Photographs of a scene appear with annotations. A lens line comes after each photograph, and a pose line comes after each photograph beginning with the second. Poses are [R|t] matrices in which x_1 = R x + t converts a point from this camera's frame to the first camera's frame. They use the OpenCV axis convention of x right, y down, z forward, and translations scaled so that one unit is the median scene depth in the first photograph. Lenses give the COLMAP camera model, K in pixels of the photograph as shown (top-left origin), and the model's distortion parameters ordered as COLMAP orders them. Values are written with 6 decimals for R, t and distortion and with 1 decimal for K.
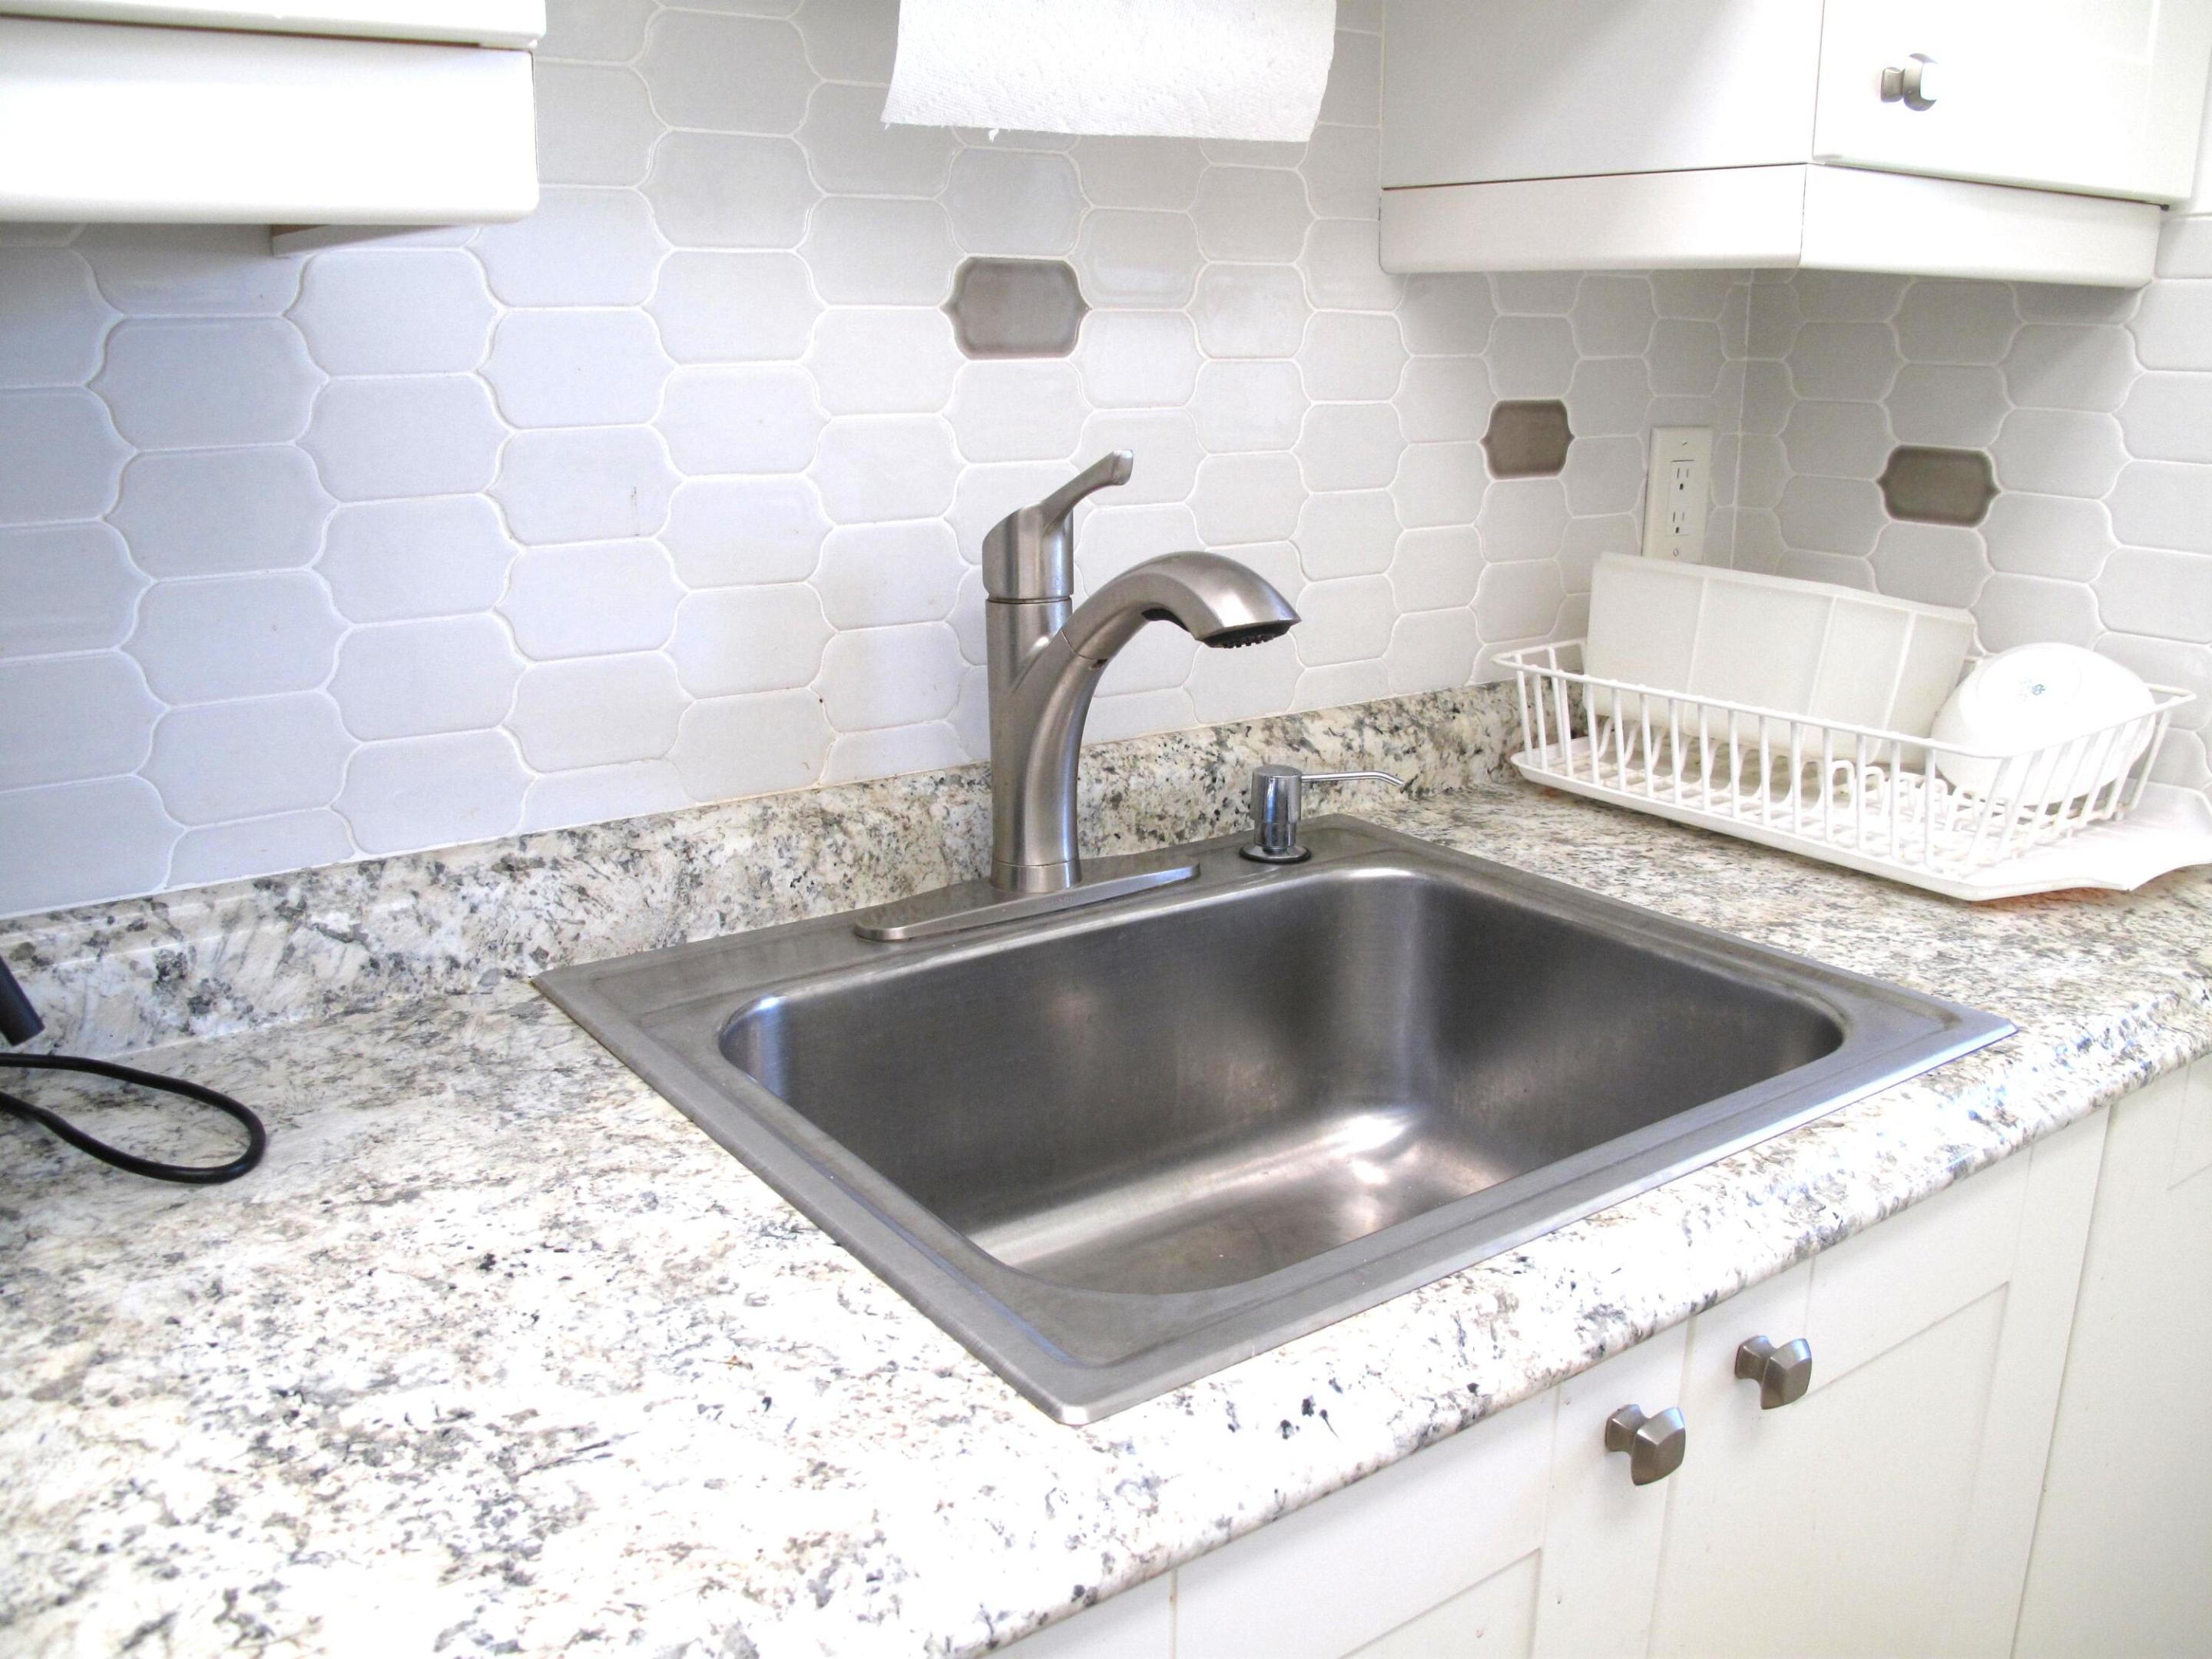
lens RADIAL K [[1845.6, 0, 1098.8], [0, 1845.6, 834.0], [0, 0, 1]] dist [-0.138483, 0.100167]
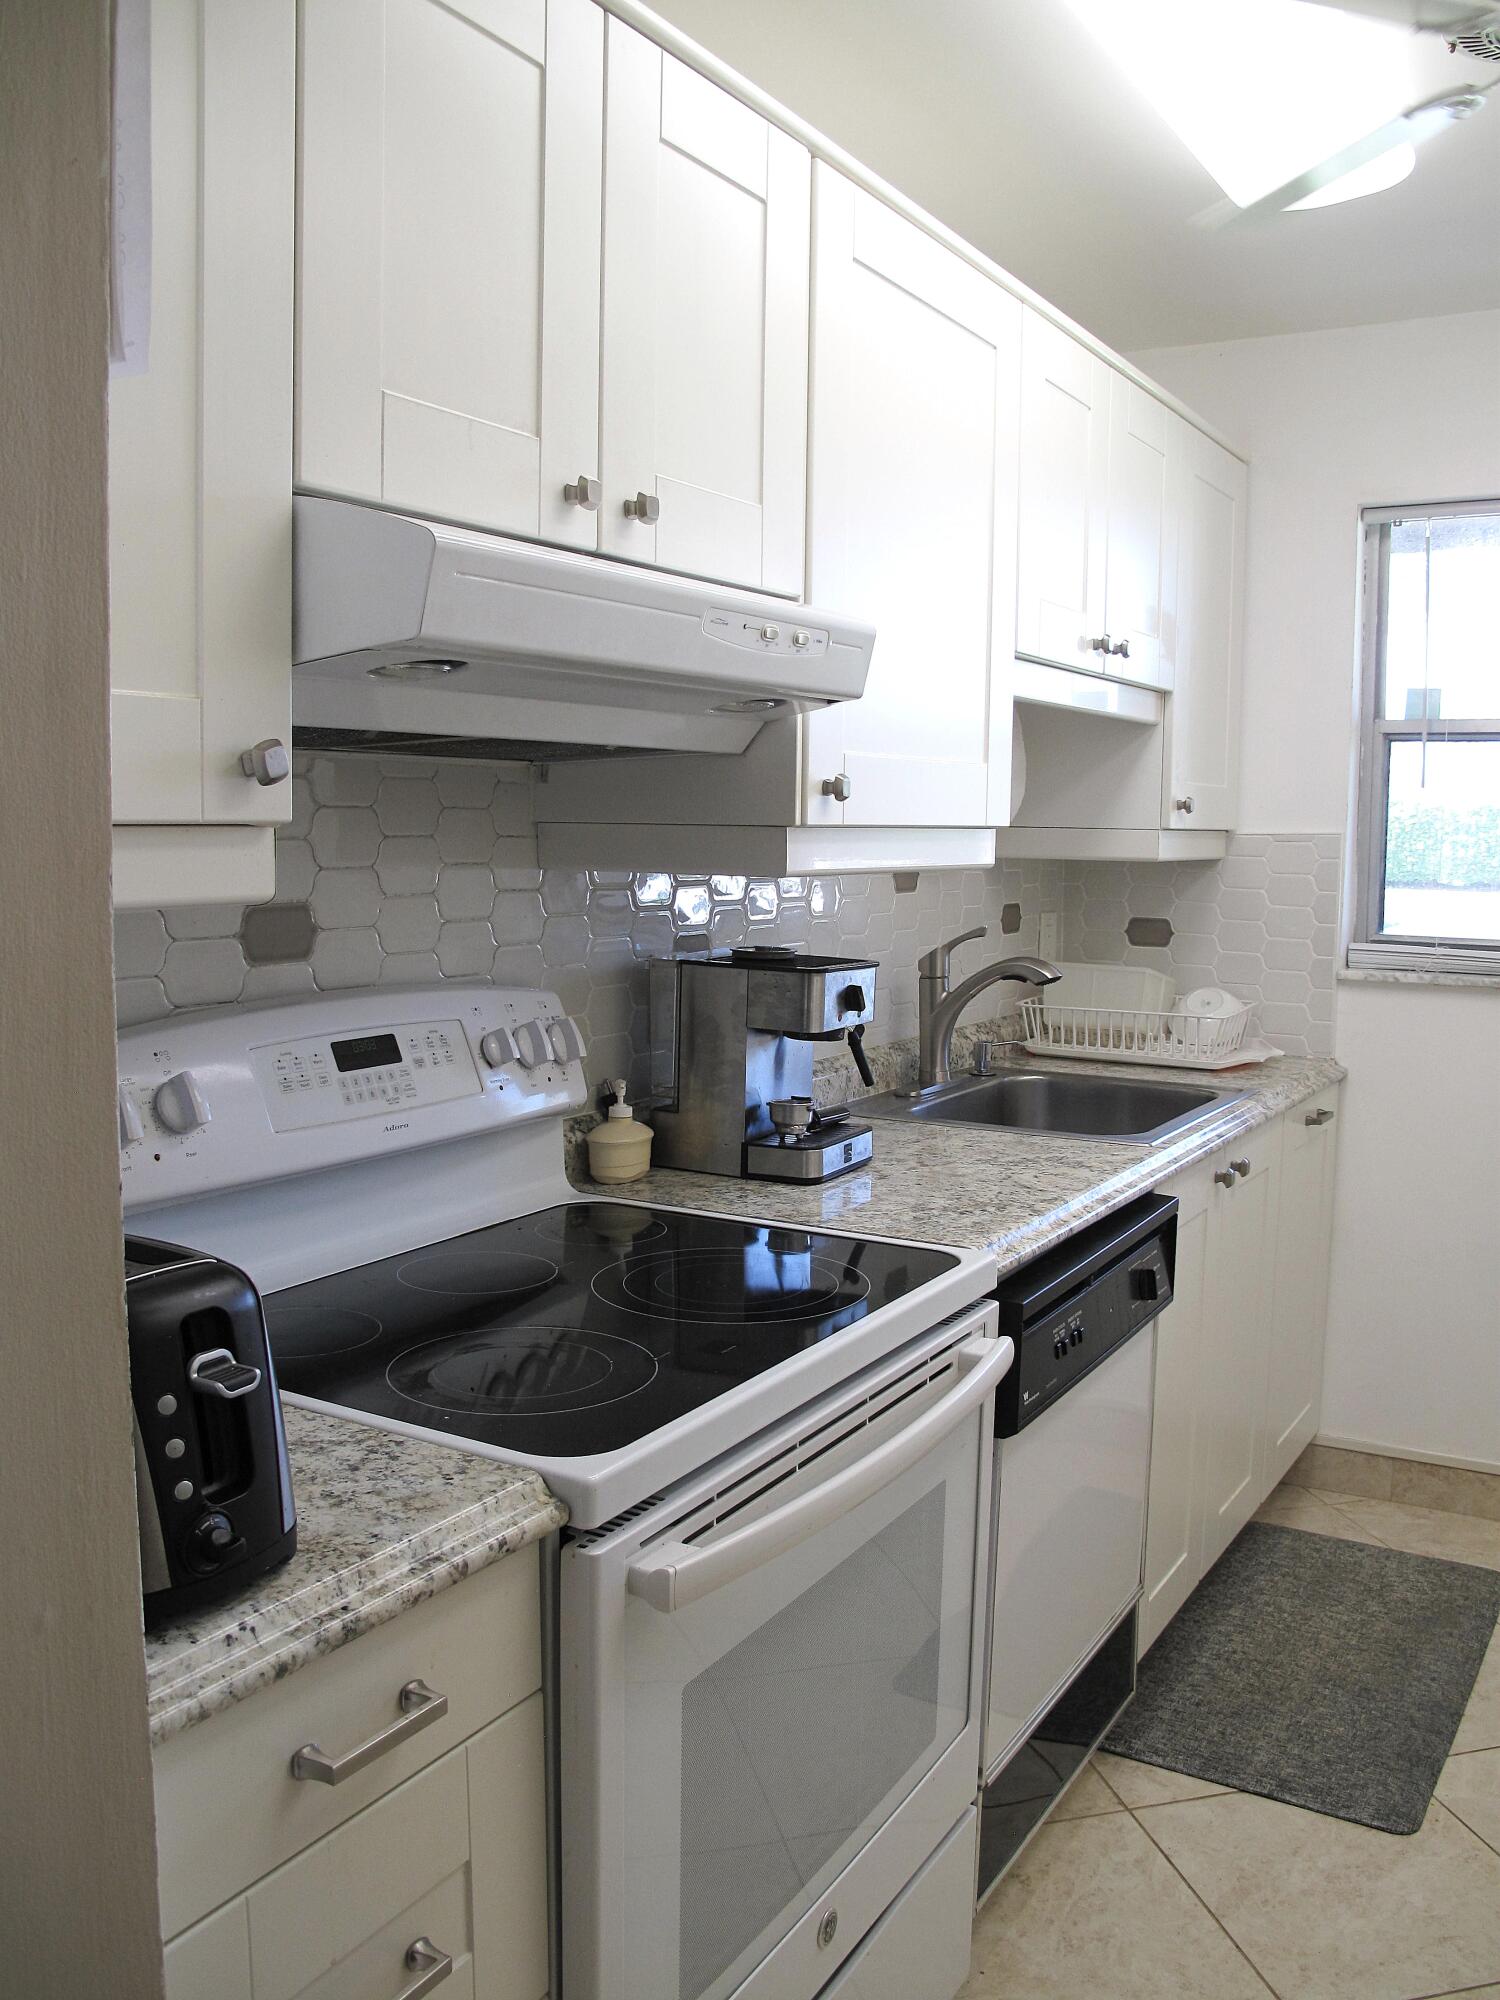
lens RADIAL K [[1663.7, 0, 754.2], [0, 1663.7, 1007.1], [0, 0, 1]] dist [-0.145760, 0.113514]
pose [[0.916700, -0.031720, 0.398315, -2.720390], [0.093086, 0.986370, -0.135681, 0.490650], [-0.388582, 0.161457, 0.907158, -2.477882]]
